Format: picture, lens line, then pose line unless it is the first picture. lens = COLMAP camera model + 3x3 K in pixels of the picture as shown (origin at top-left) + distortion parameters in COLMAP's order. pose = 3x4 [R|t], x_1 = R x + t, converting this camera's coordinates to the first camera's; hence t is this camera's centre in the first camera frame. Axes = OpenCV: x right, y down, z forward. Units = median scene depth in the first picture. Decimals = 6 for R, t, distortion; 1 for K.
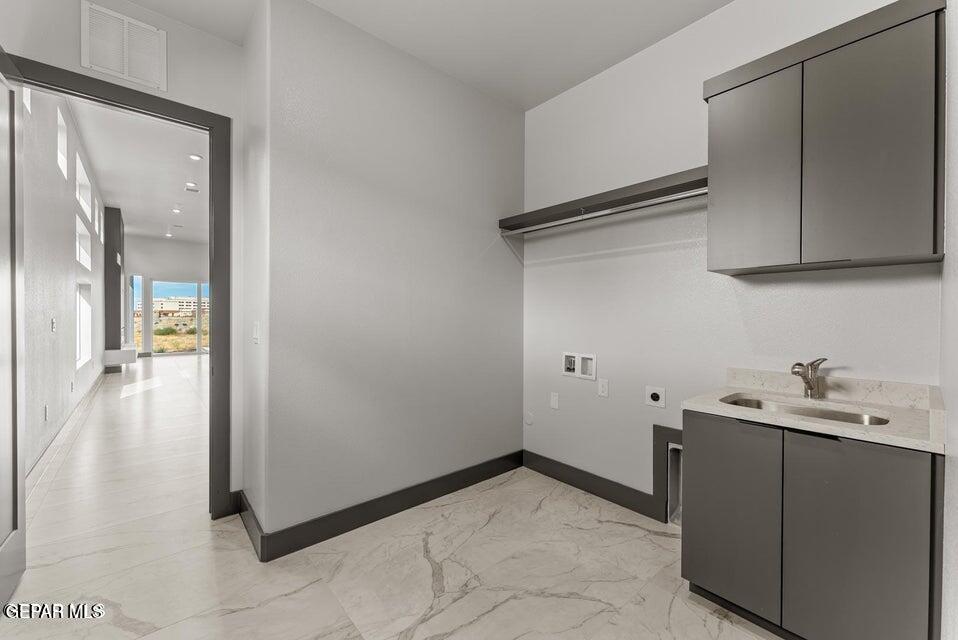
lens RADIAL K [[388.4, 0, 484.1], [0, 388.4, 315.9], [0, 0, 1]] dist [0.001020, 0.000128]
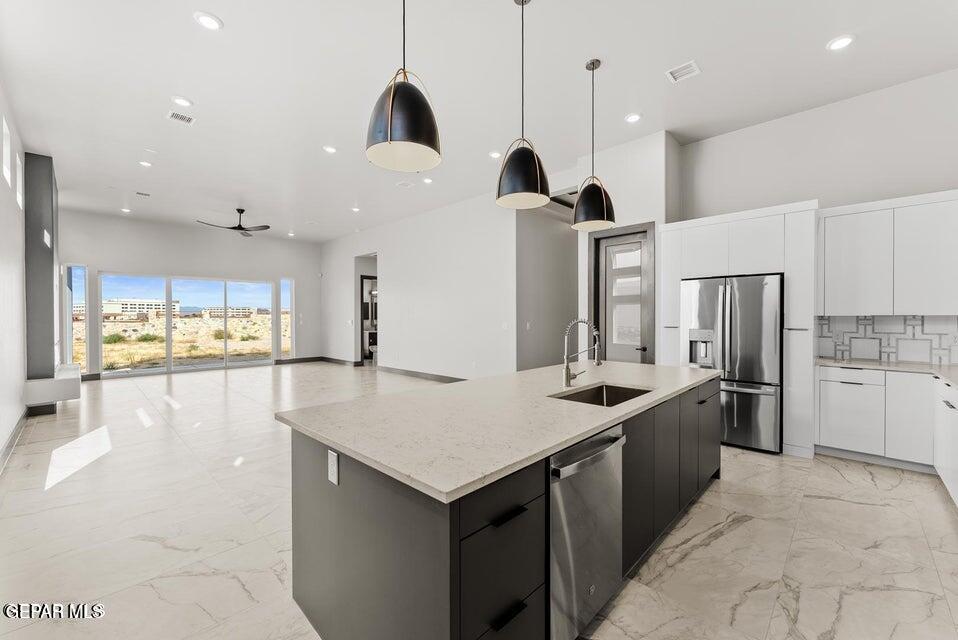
lens RADIAL K [[380.5, 0, 479.0], [0, 380.5, 320.0], [0, 0, 1]] dist [-0.000386, -0.000084]
pose [[0.995997, -0.003838, 0.089309, -0.223515], [0.003368, 0.999980, 0.005412, -0.007132], [-0.089328, -0.005090, 0.995989, 0.239076]]
